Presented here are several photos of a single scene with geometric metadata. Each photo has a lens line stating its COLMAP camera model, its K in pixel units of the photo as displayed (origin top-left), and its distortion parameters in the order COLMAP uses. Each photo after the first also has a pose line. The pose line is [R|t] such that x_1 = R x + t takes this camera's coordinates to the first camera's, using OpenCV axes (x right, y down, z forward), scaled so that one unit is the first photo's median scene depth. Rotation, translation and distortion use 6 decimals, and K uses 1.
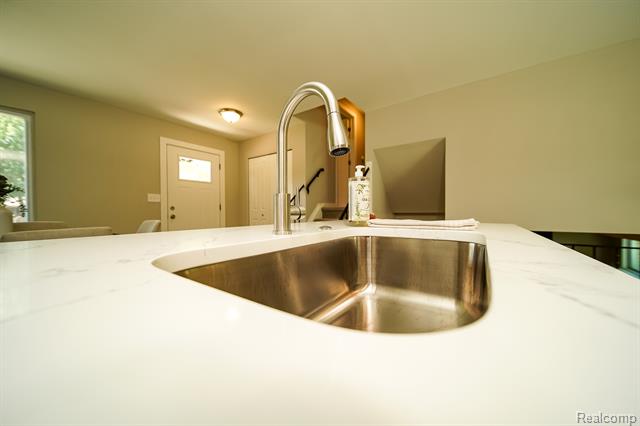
lens RADIAL K [[224.7, 0, 320.4], [0, 224.7, 214.6], [0, 0, 1]] dist [0.000462, -0.000160]
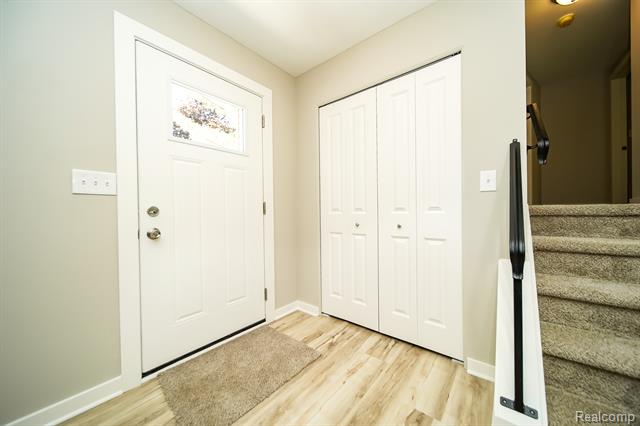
lens RADIAL K [[224.7, 0, 320.4], [0, 224.7, 214.6], [0, 0, 1]] dist [0.000462, -0.000160]
pose [[0.996980, -0.004820, -0.077508, -0.351514], [0.004291, 0.999966, -0.007001, -0.019570], [0.077539, 0.006647, 0.996967, 0.652262]]
